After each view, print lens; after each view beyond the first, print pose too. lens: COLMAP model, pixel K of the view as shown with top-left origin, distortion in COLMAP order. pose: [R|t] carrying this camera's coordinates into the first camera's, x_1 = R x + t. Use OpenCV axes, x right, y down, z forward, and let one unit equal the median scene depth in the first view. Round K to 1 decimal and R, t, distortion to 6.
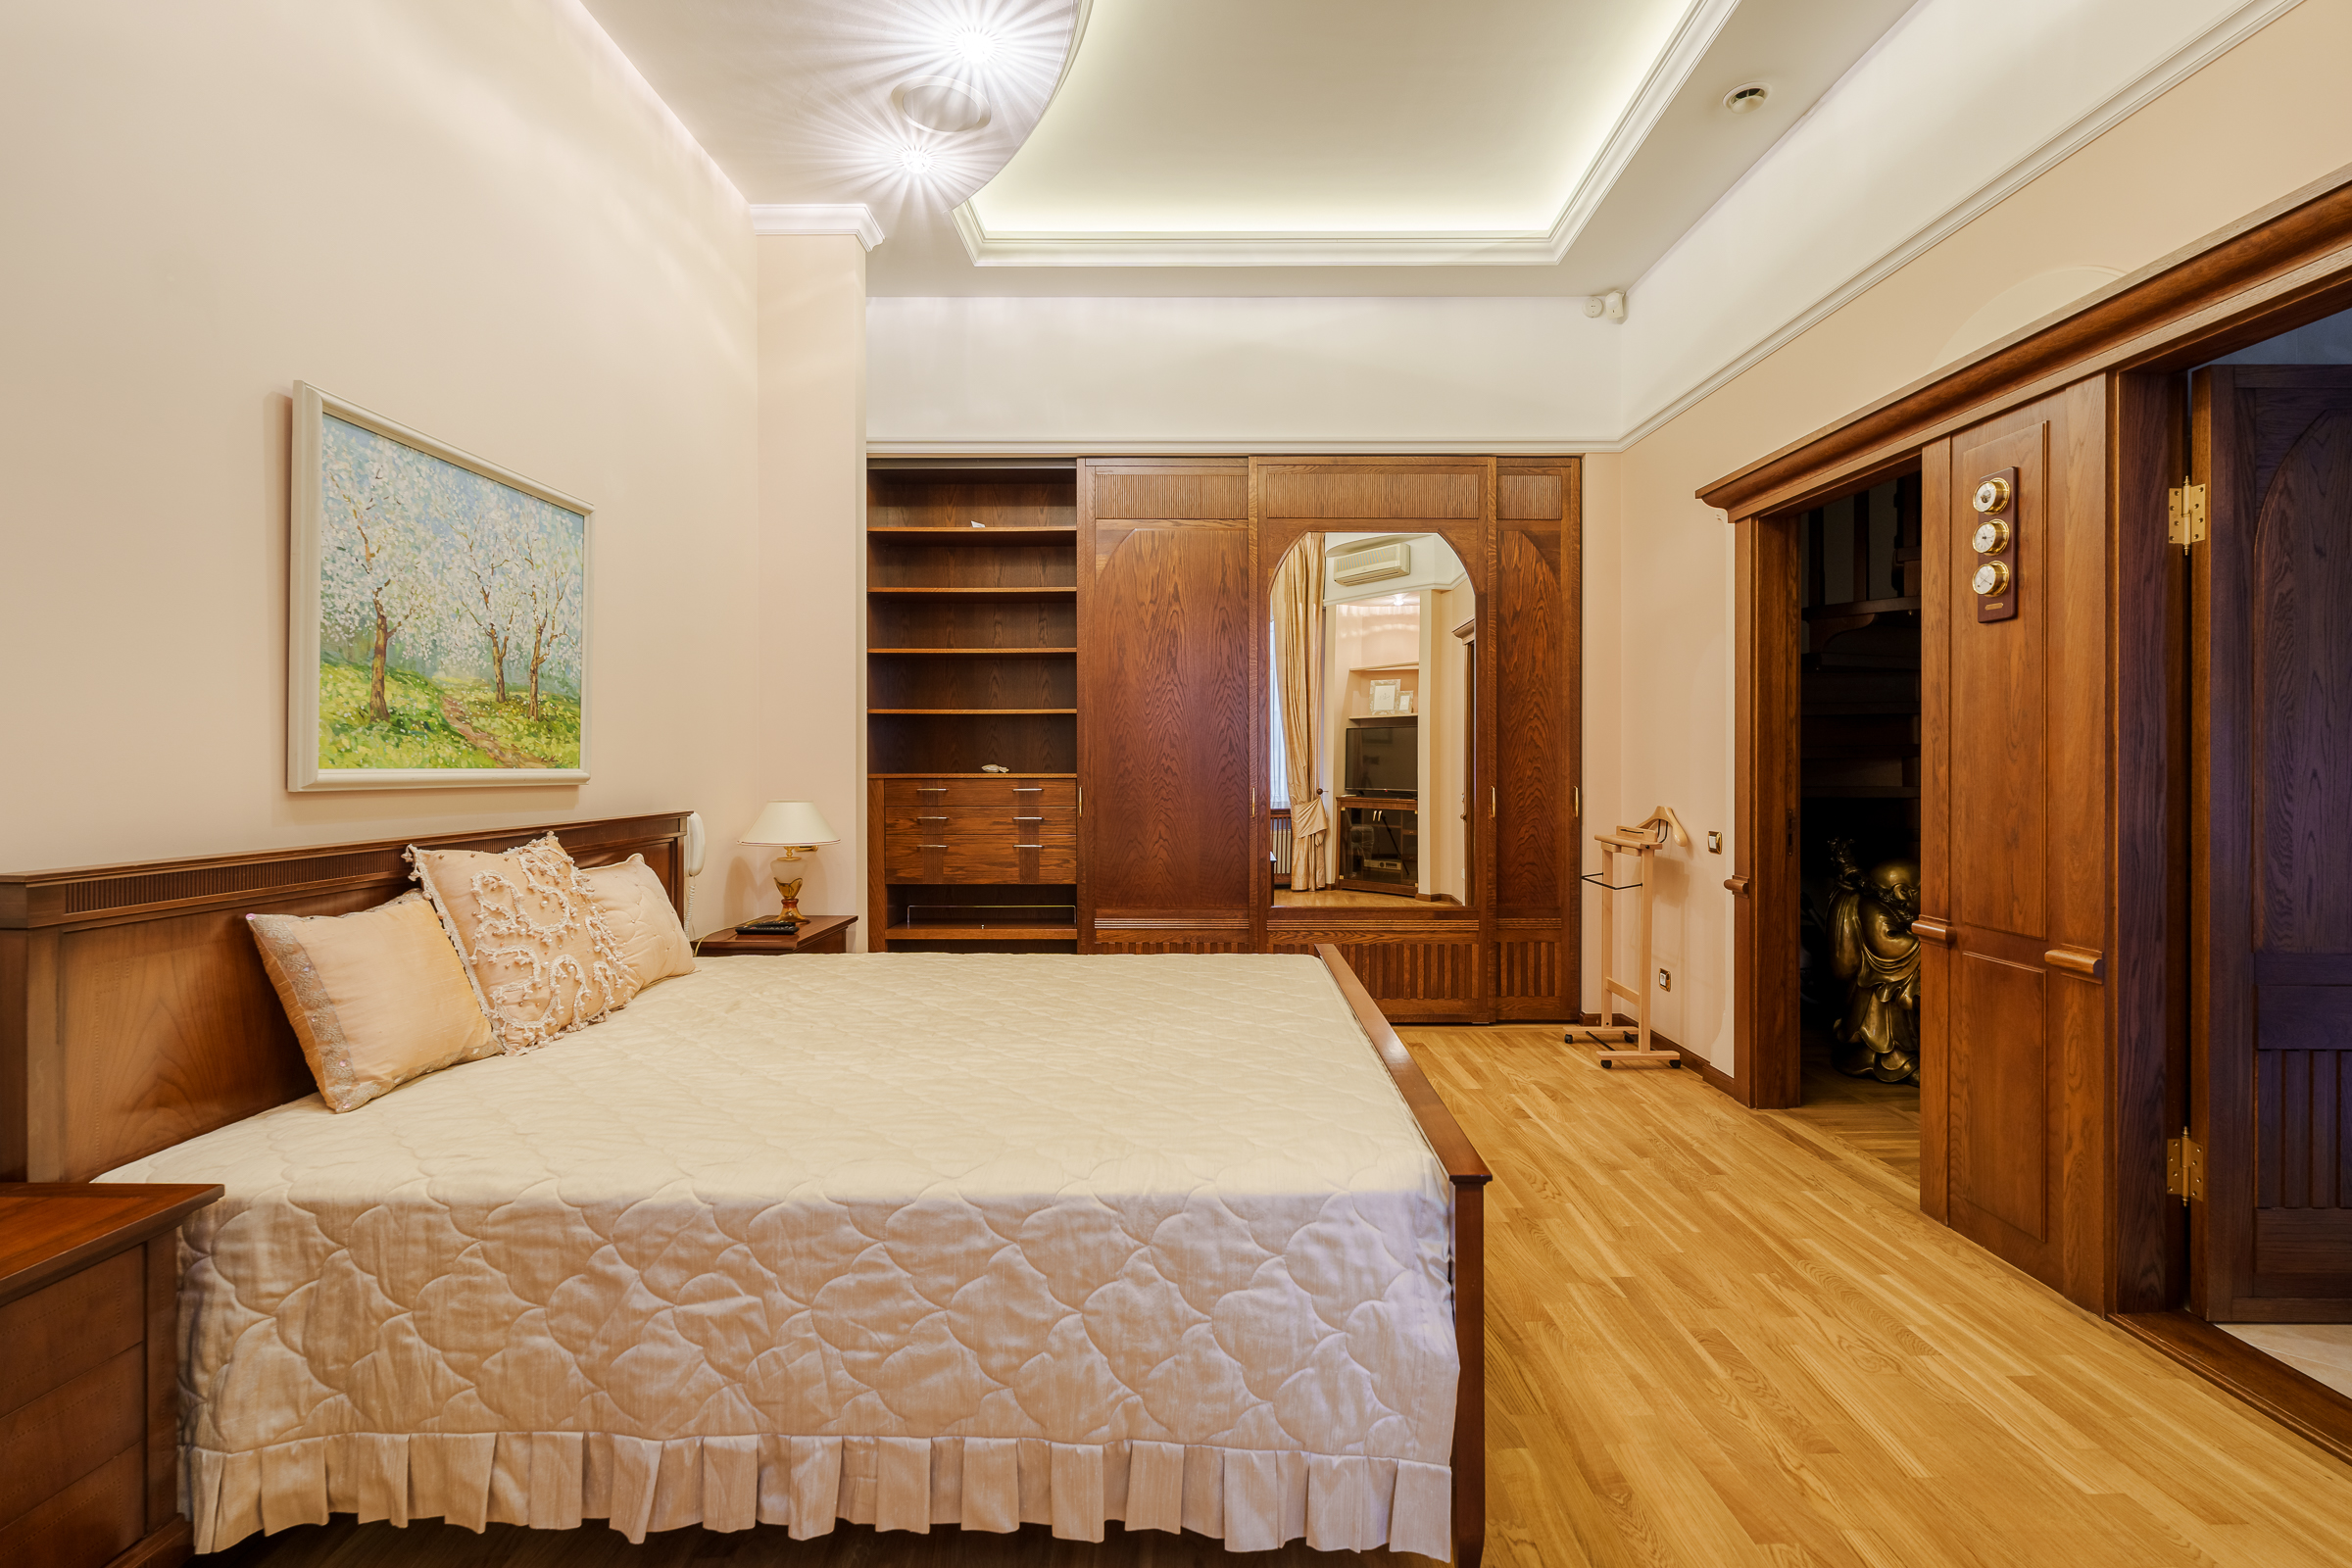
lens RADIAL K [[1063.2, 0, 1188.8], [0, 1063.2, 771.5], [0, 0, 1]] dist [-0.002024, -0.000273]
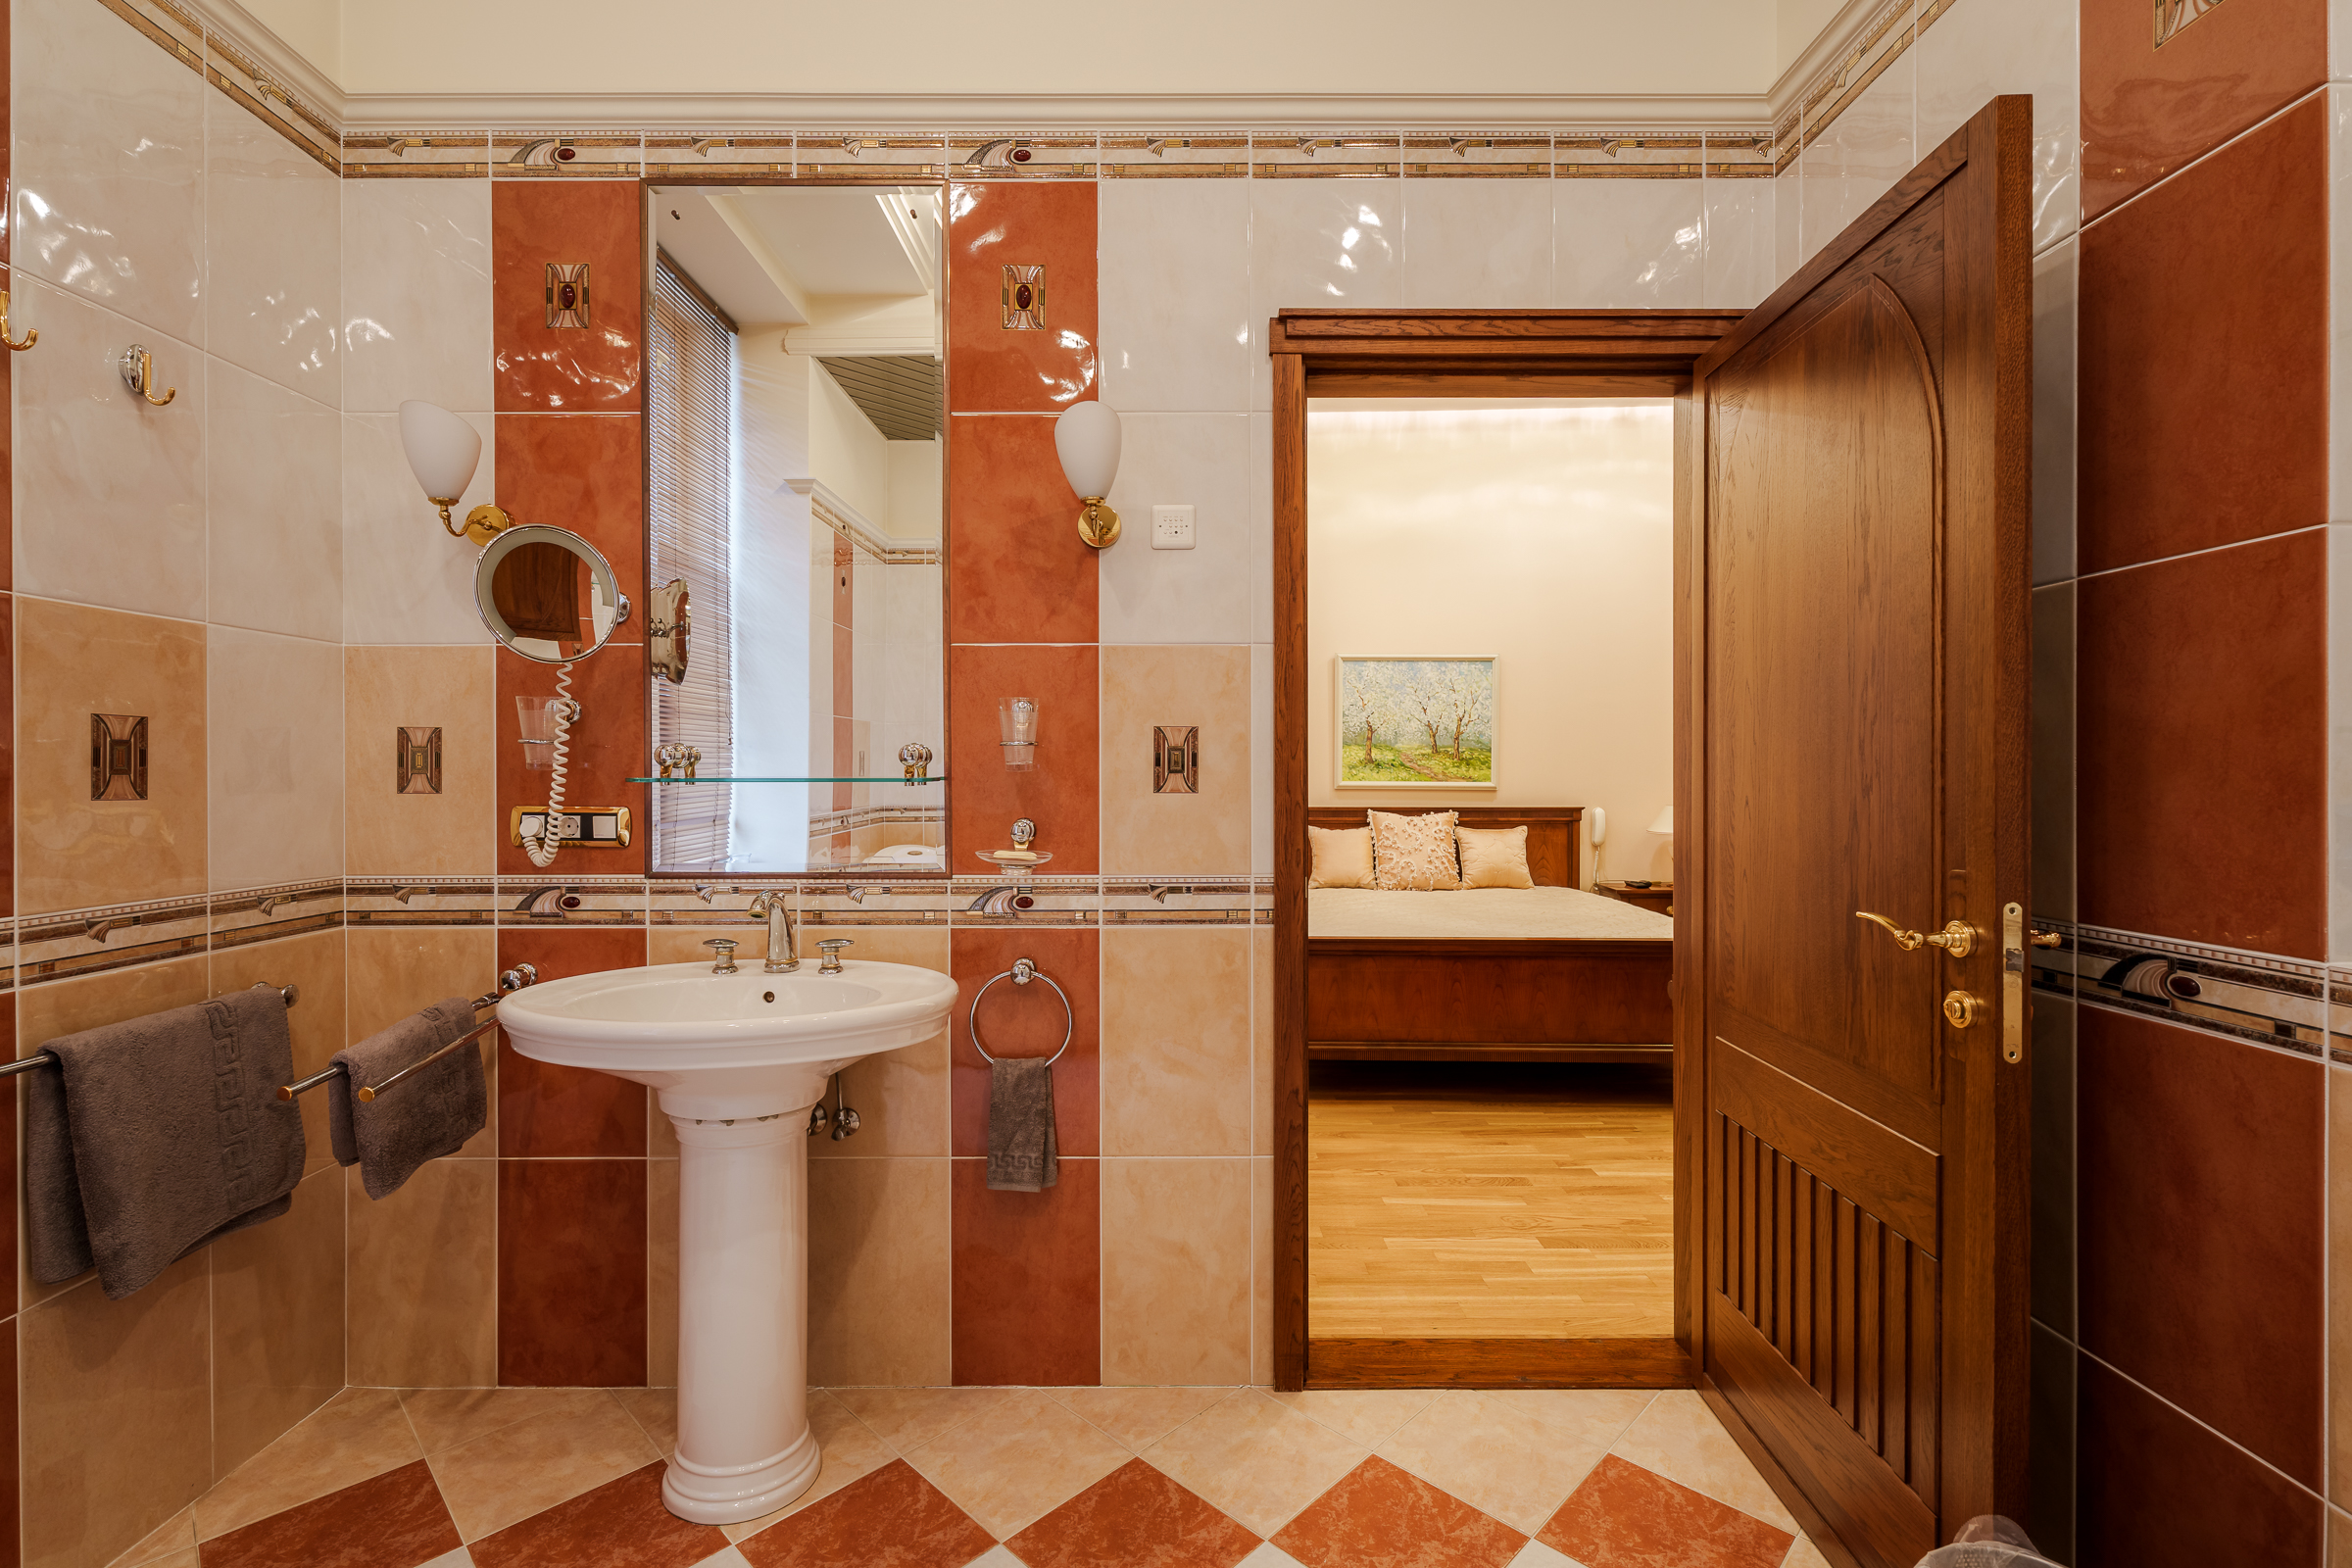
lens RADIAL K [[1063.2, 0, 1186.2], [0, 1063.2, 771.8], [0, 0, 1]] dist [-0.002024, -0.000273]
pose [[-0.022327, 0.001036, -0.999750, 1.847734], [-0.009155, 0.999957, 0.001240, -0.024113], [0.999709, 0.009180, -0.022317, 0.540547]]
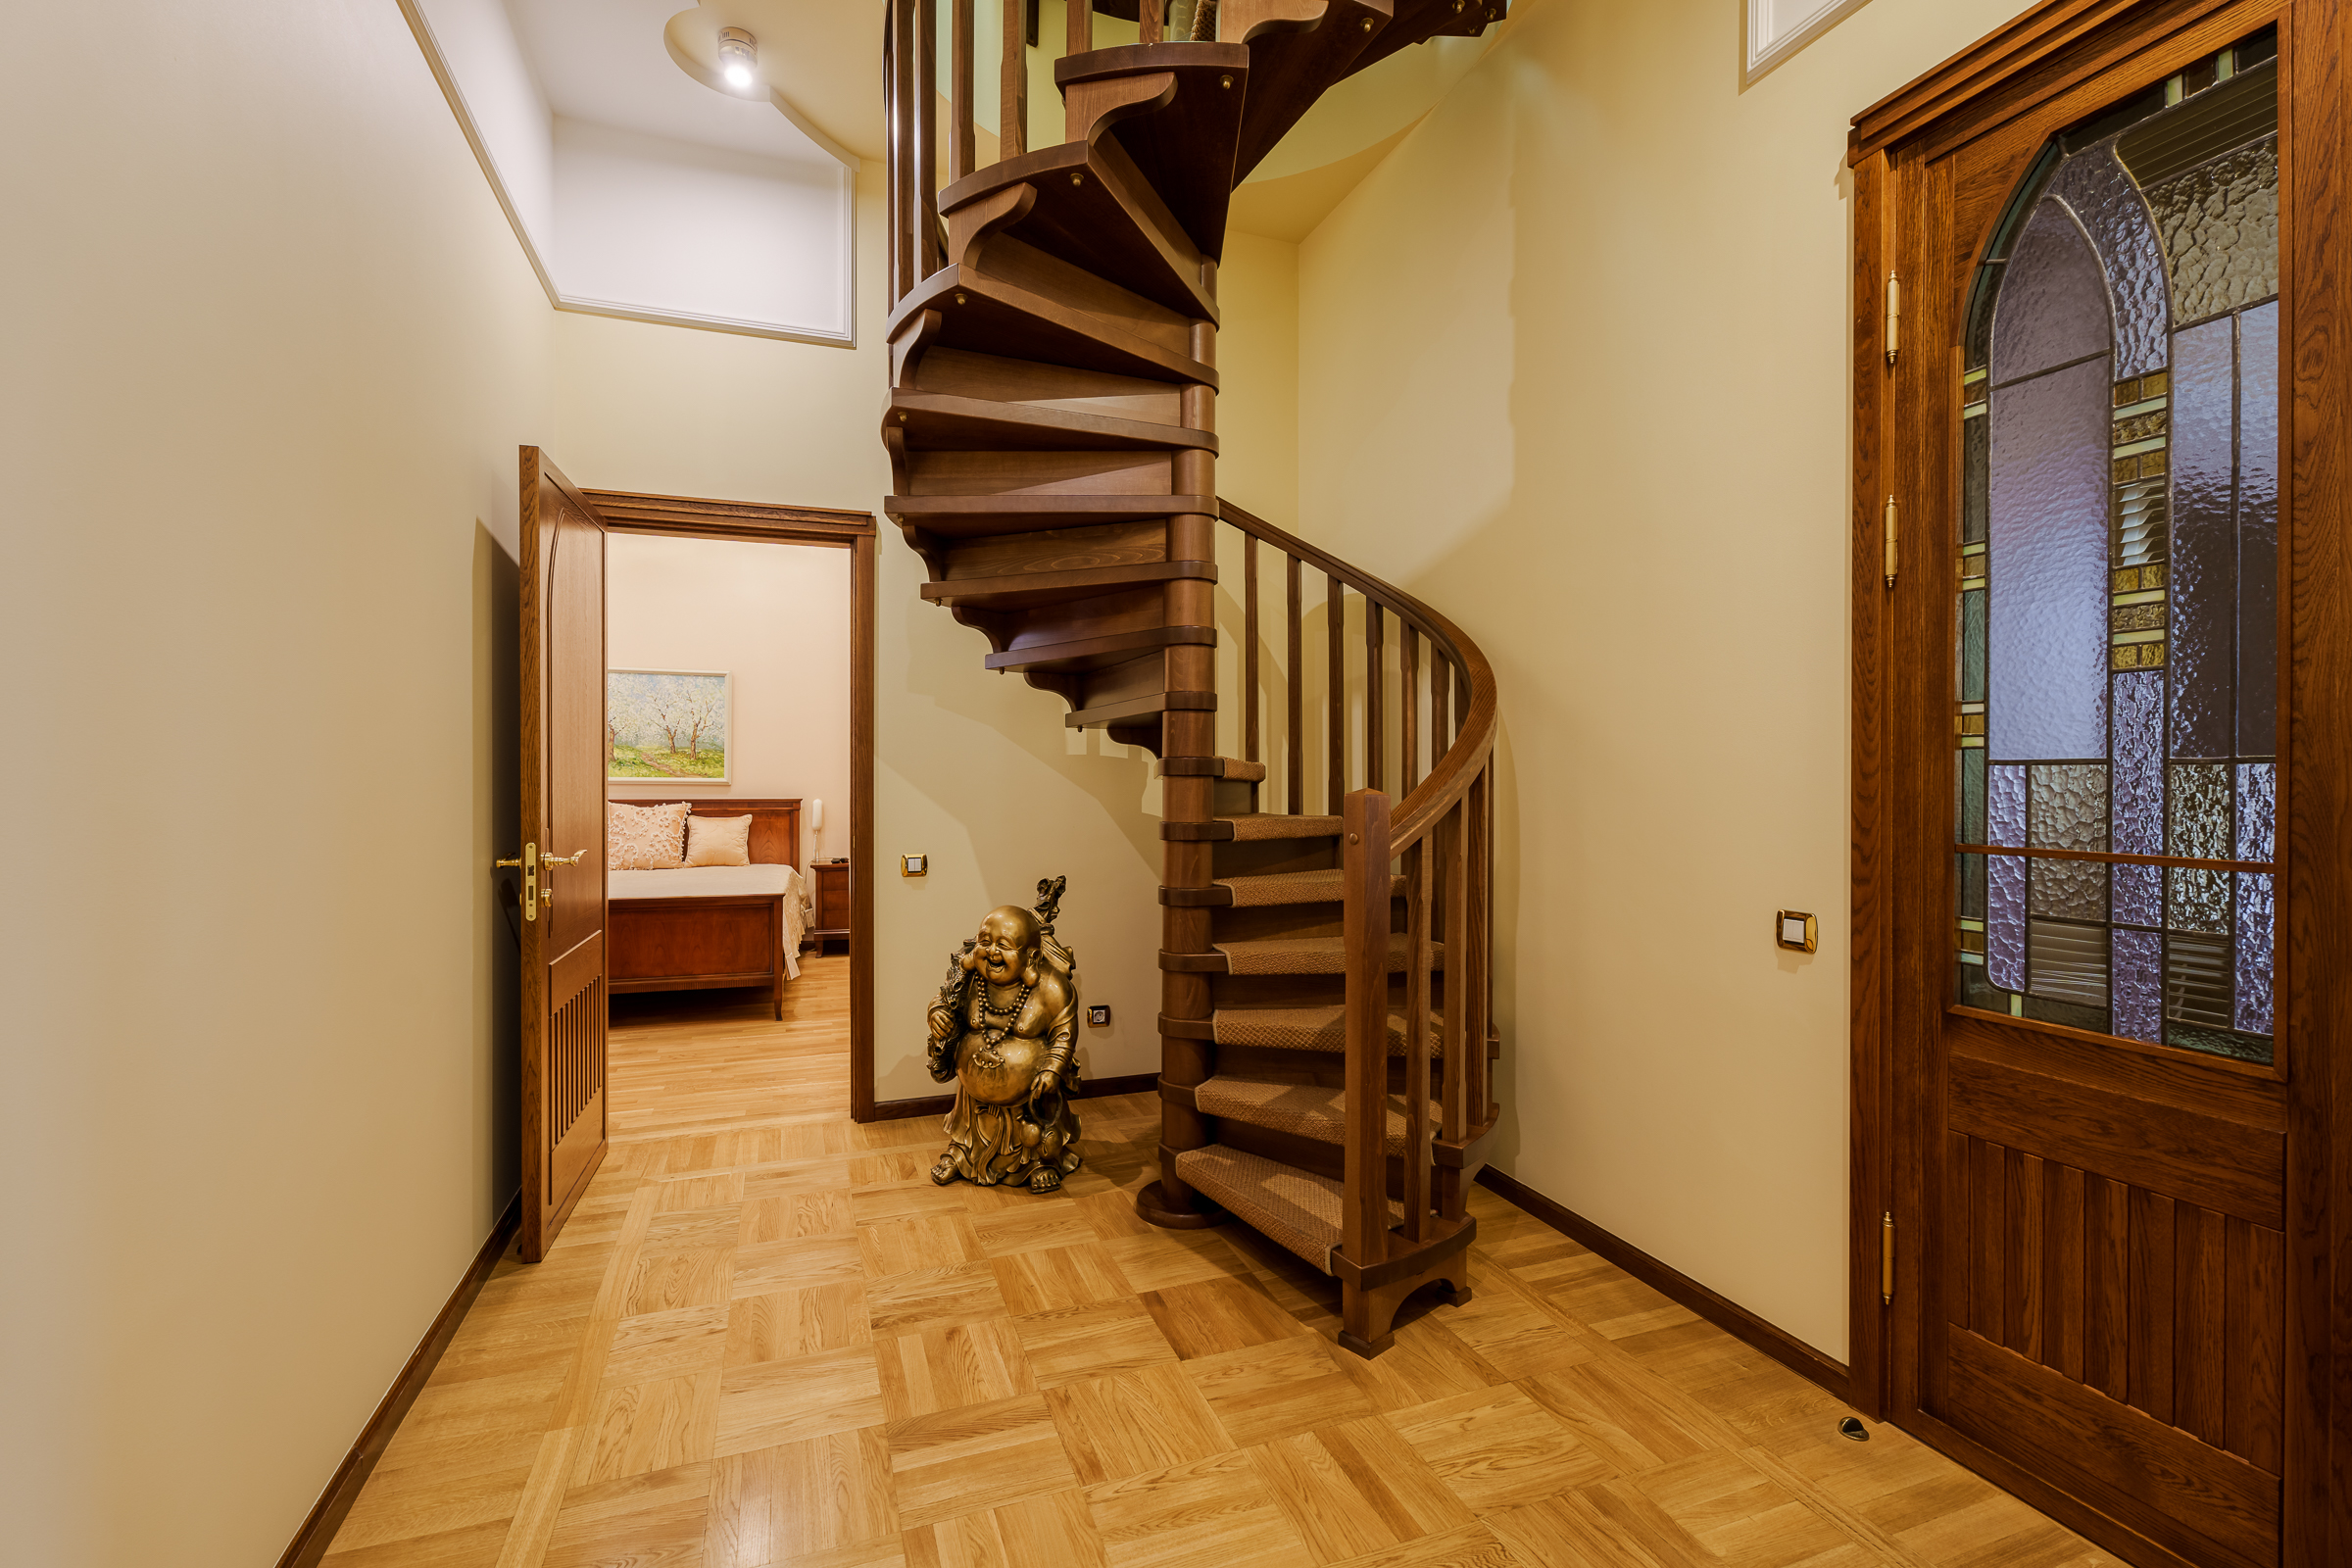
lens RADIAL K [[1063.2, 0, 1179.4], [0, 1063.2, 777.3], [0, 0, 1]] dist [-0.002024, -0.000273]
pose [[0.336561, 0.001411, -0.941661, 2.576757], [-0.012406, 0.999919, -0.002936, -0.012580], [0.941580, 0.012670, 0.336551, 1.409055]]
